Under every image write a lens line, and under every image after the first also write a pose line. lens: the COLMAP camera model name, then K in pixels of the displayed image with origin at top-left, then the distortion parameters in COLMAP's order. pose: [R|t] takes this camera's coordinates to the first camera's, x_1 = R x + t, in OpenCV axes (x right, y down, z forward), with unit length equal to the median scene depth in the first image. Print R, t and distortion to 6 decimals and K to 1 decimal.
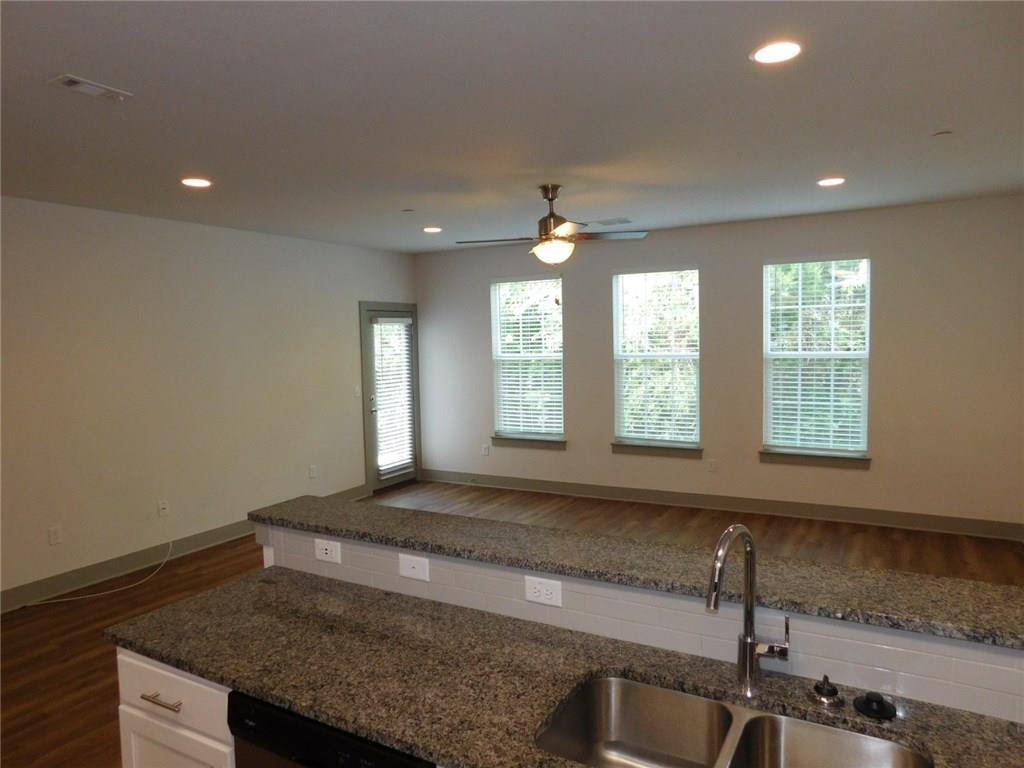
lens RADIAL K [[681.2, 0, 511.5], [0, 681.2, 385.4], [0, 0, 1]] dist [-0.036072, 0.018657]
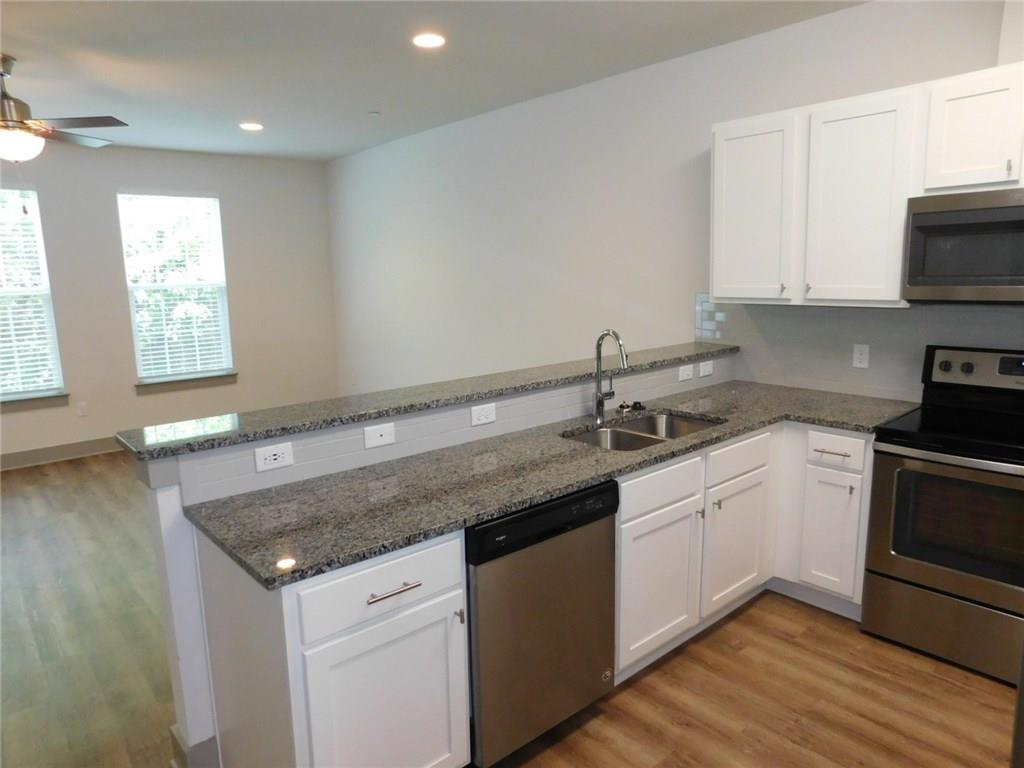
lens RADIAL K [[681.2, 0, 511.9], [0, 681.2, 383.9], [0, 0, 1]] dist [-0.036072, 0.018657]
pose [[0.323805, -0.139769, 0.935743, -1.057812], [0.084899, 0.989331, 0.118394, 0.072668], [-0.942307, 0.041107, 0.332217, 0.423868]]
